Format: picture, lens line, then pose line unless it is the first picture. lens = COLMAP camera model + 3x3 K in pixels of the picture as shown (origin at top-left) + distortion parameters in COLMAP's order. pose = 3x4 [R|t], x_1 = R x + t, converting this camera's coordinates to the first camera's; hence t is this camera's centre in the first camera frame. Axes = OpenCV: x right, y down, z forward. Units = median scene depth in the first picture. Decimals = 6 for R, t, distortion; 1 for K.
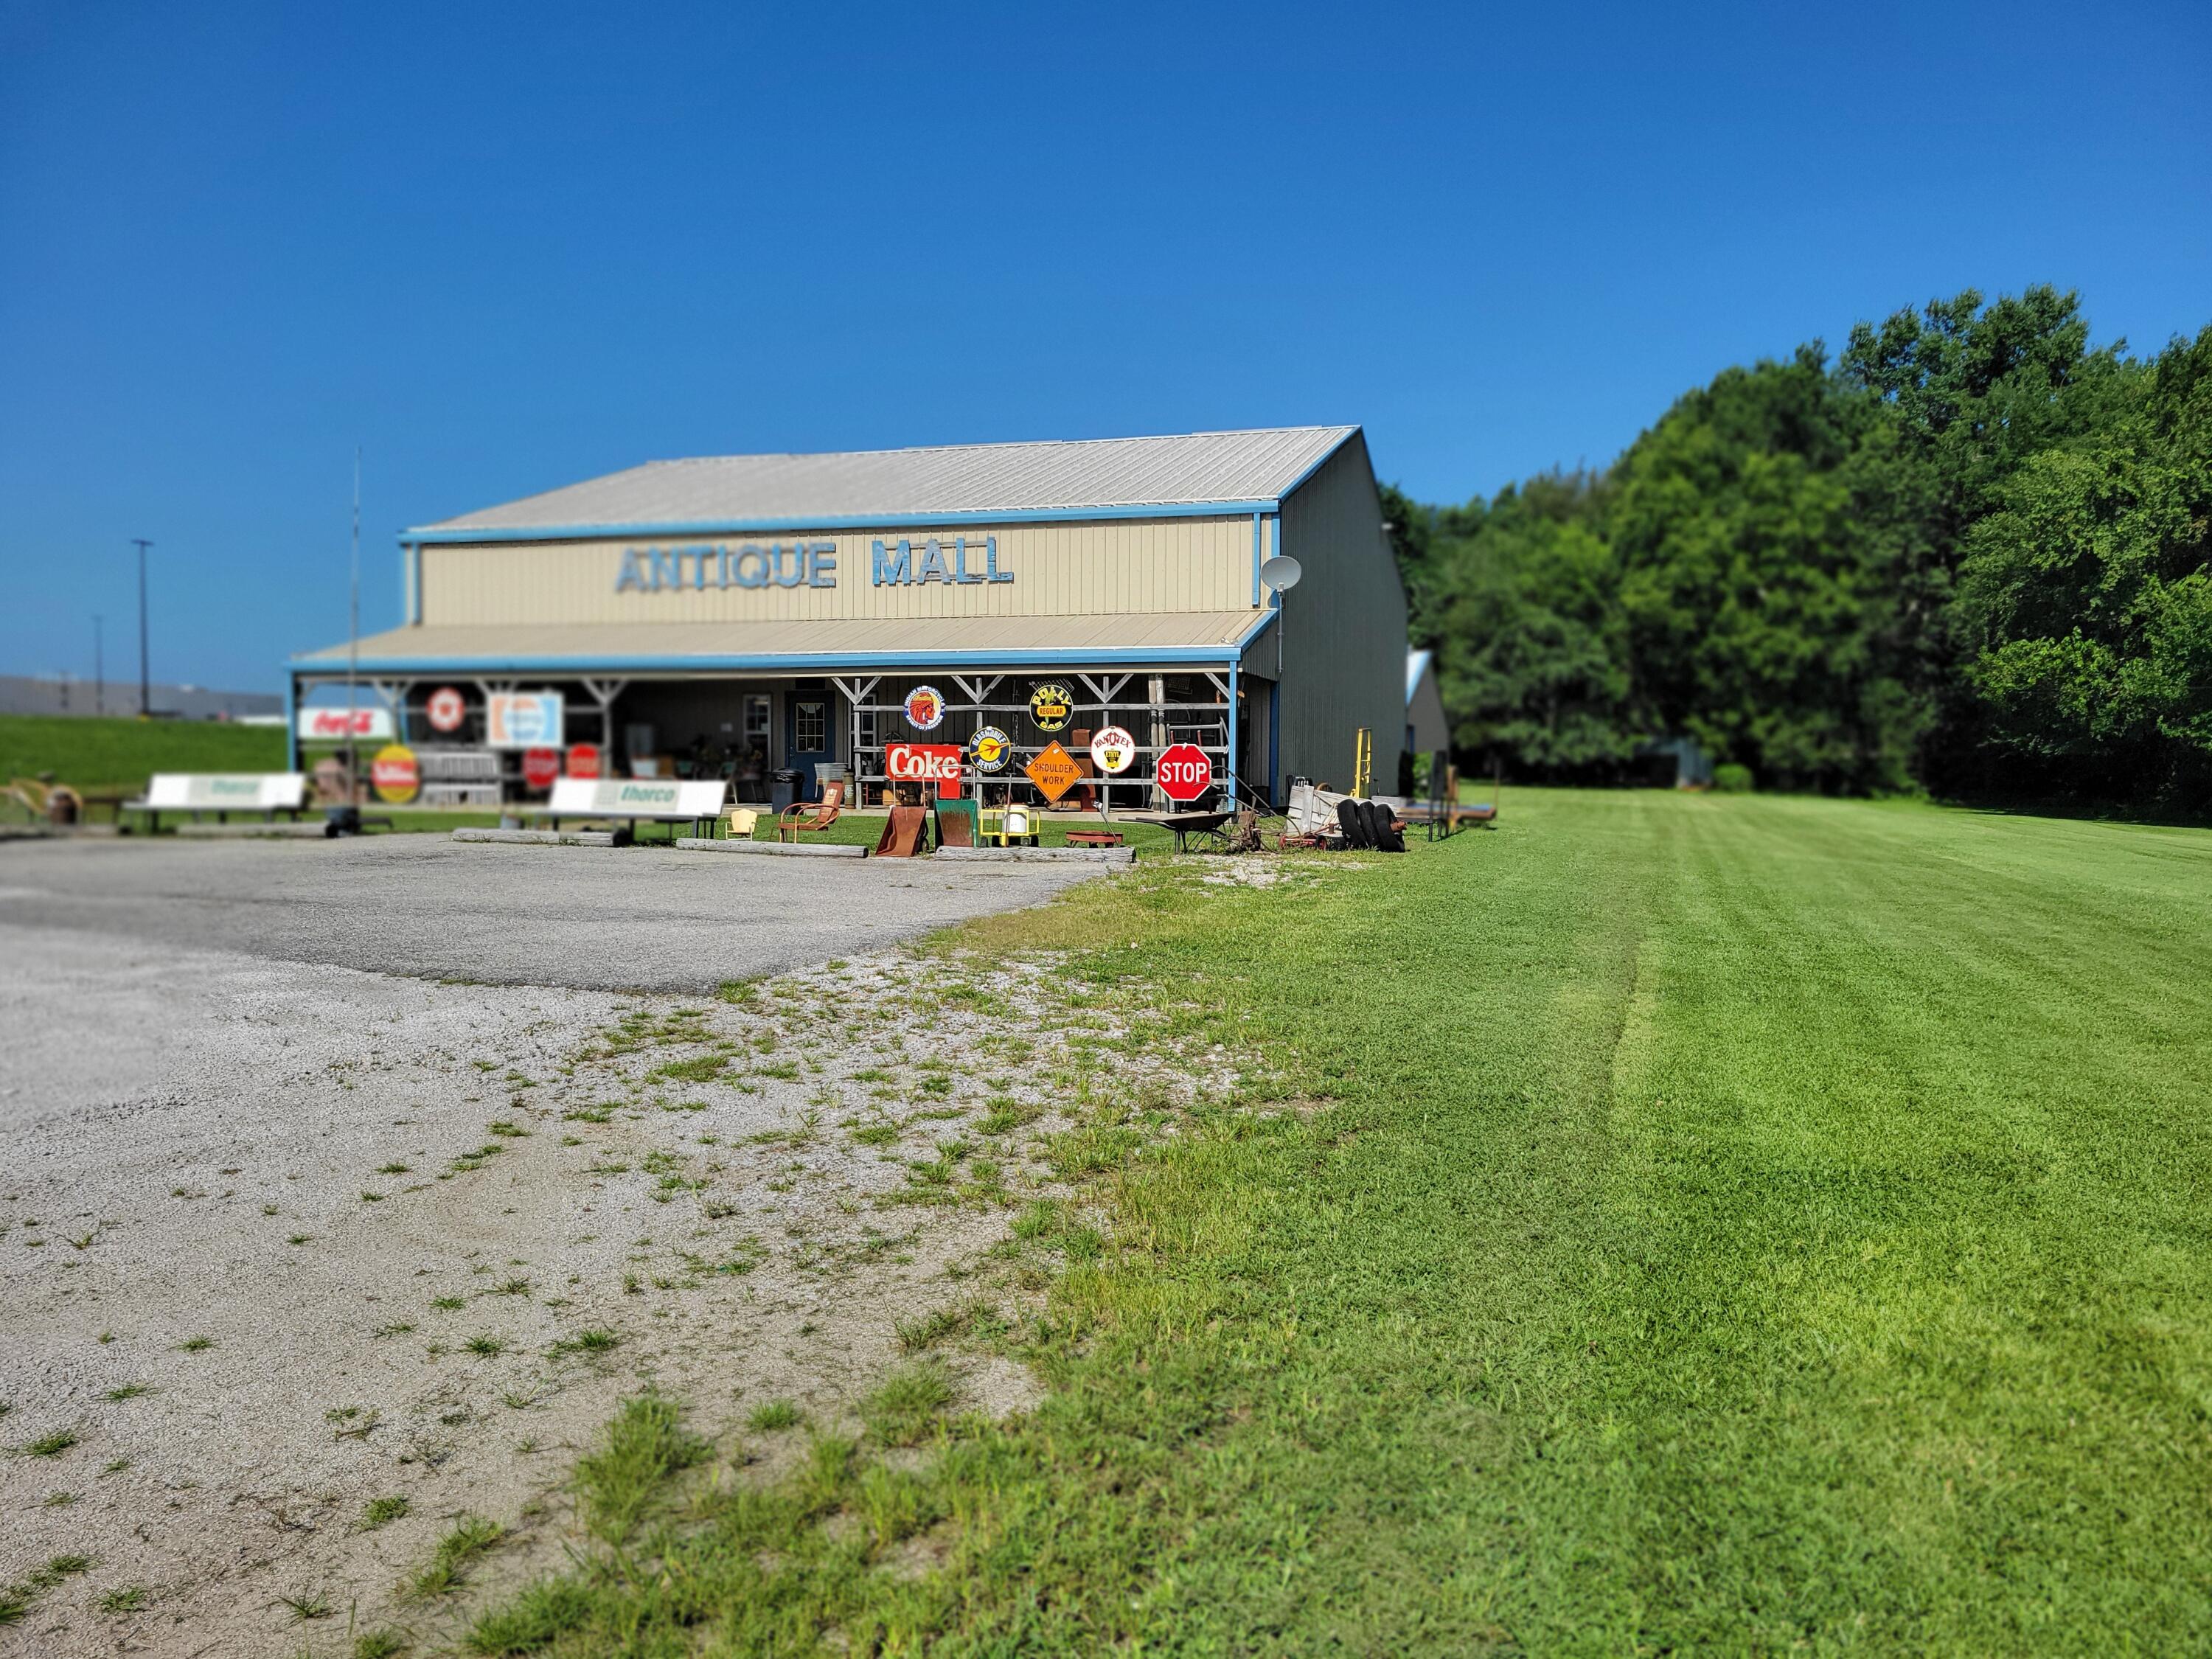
lens RADIAL K [[1702.5, 0, 1110.9], [0, 1702.5, 832.7], [0, 0, 1]] dist [0.044291, -0.001567]
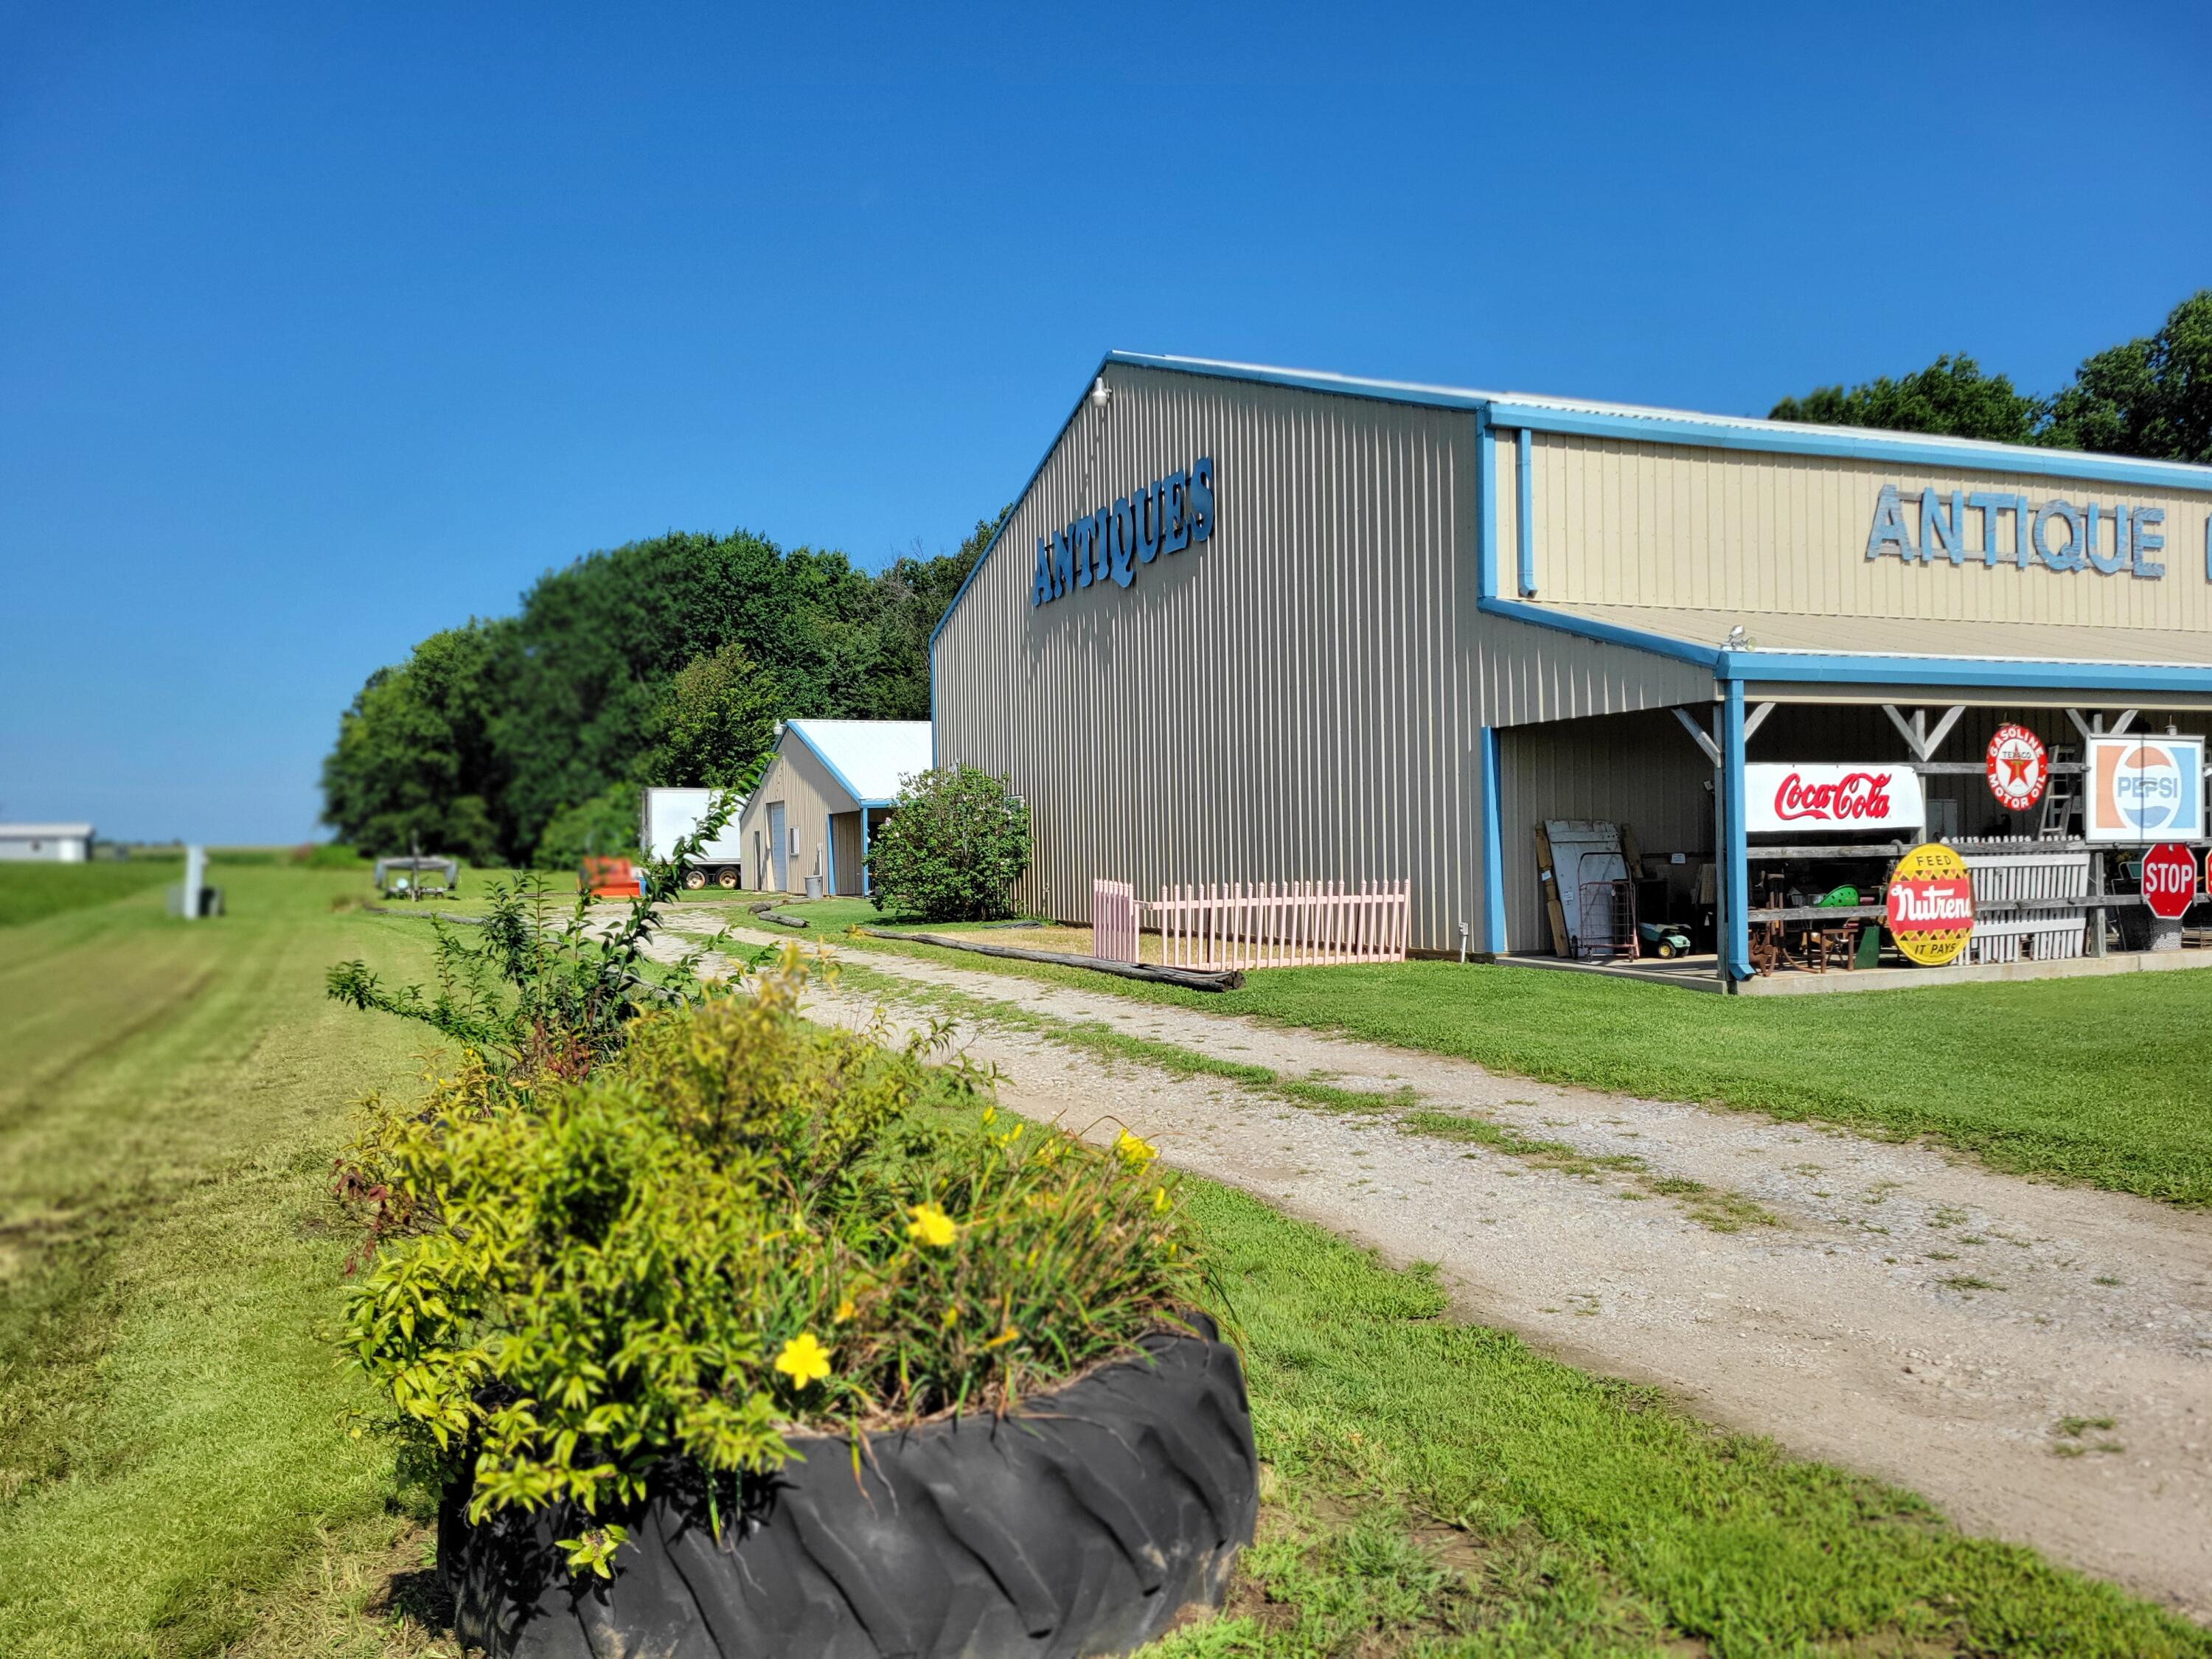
lens RADIAL K [[1702.5, 0, 1105.2], [0, 1702.5, 832.7], [0, 0, 1]] dist [0.044291, -0.001567]
pose [[0.732327, -0.017632, 0.680725, -1.019651], [0.049605, 0.998390, -0.027505, -0.059275], [-0.679144, 0.053910, 0.732023, 0.919079]]
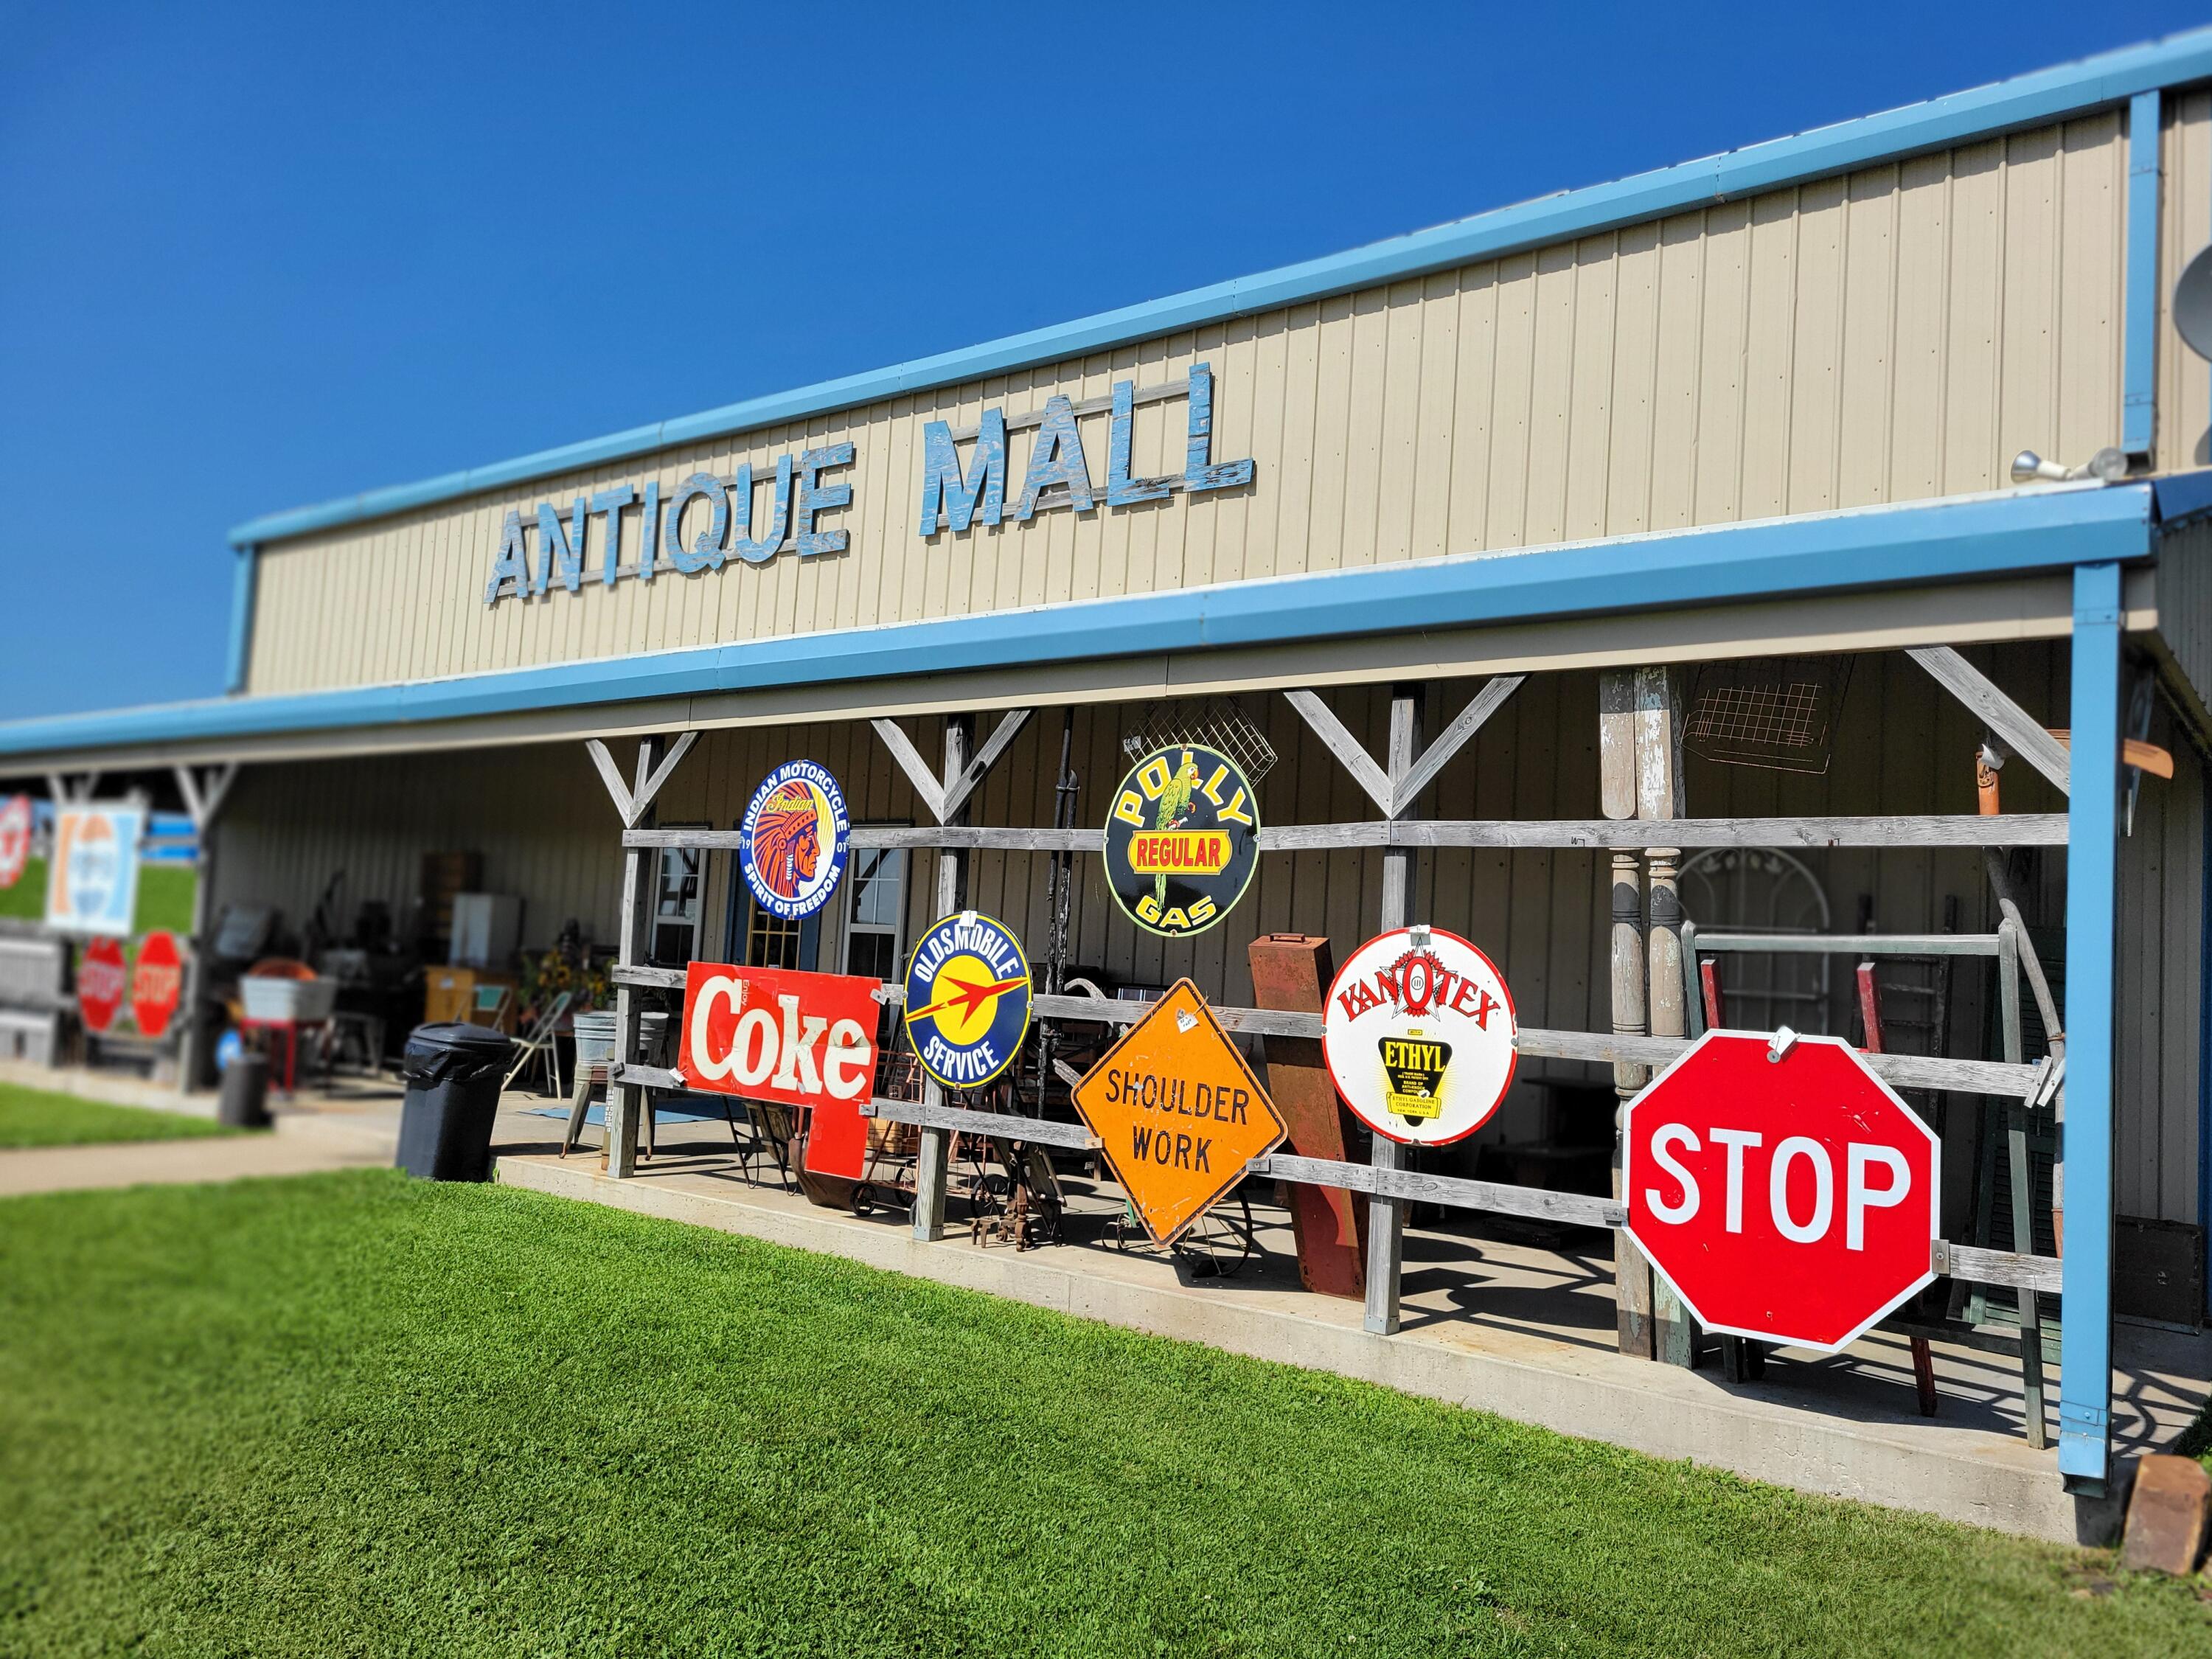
lens RADIAL K [[1702.5, 0, 1116.3], [0, 1702.5, 838.1], [0, 0, 1]] dist [0.044291, -0.001567]
pose [[0.935229, 0.020653, -0.353440, 0.039557], [-0.064942, 0.991366, -0.113910, -0.045288], [0.348035, 0.129485, 0.928496, 0.767326]]
